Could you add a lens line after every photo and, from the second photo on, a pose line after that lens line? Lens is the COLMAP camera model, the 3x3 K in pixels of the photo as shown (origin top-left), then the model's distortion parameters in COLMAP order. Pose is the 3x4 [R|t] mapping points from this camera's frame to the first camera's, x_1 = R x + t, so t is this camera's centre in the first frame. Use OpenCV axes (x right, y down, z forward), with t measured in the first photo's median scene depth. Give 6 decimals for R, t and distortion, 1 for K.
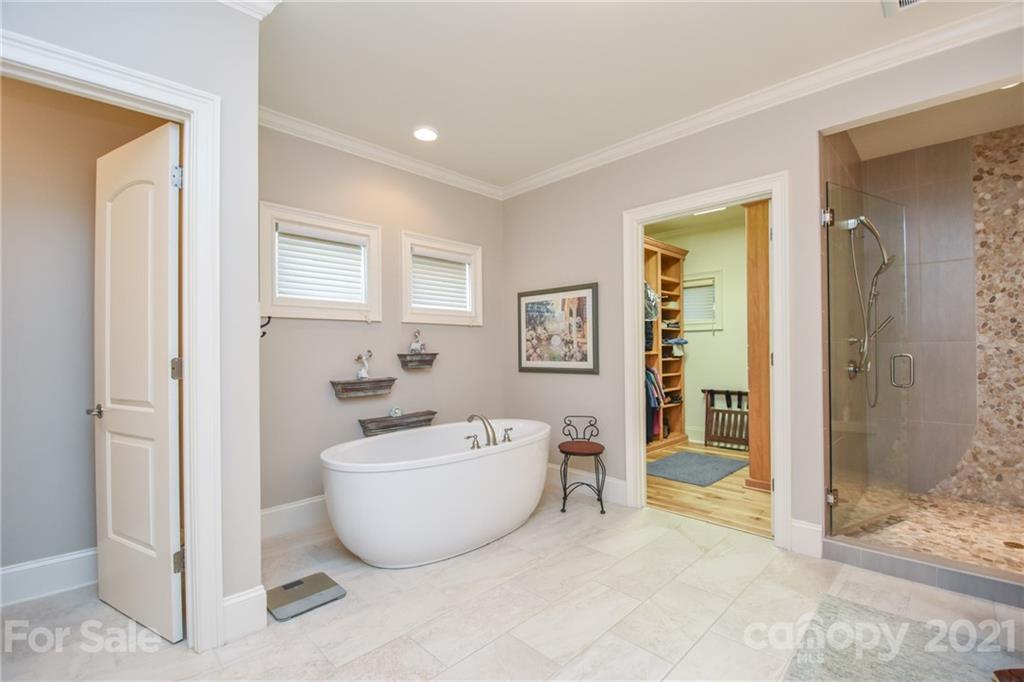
lens RADIAL K [[456.9, 0, 511.3], [0, 456.9, 344.6], [0, 0, 1]] dist [-0.004209, -0.002574]
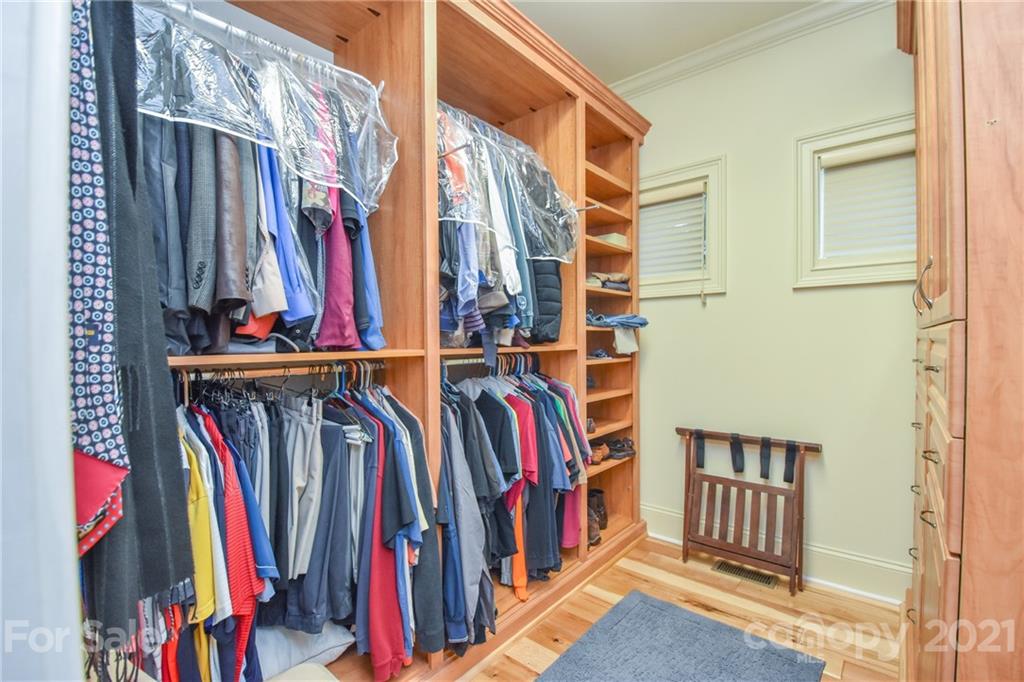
lens RADIAL K [[456.9, 0, 513.3], [0, 456.9, 340.9], [0, 0, 1]] dist [-0.004209, -0.002574]
pose [[0.996884, 0.002377, 0.078850, 0.224577], [-0.003813, 0.999829, 0.018068, 0.005341], [-0.078794, -0.018312, 0.996723, 0.575238]]
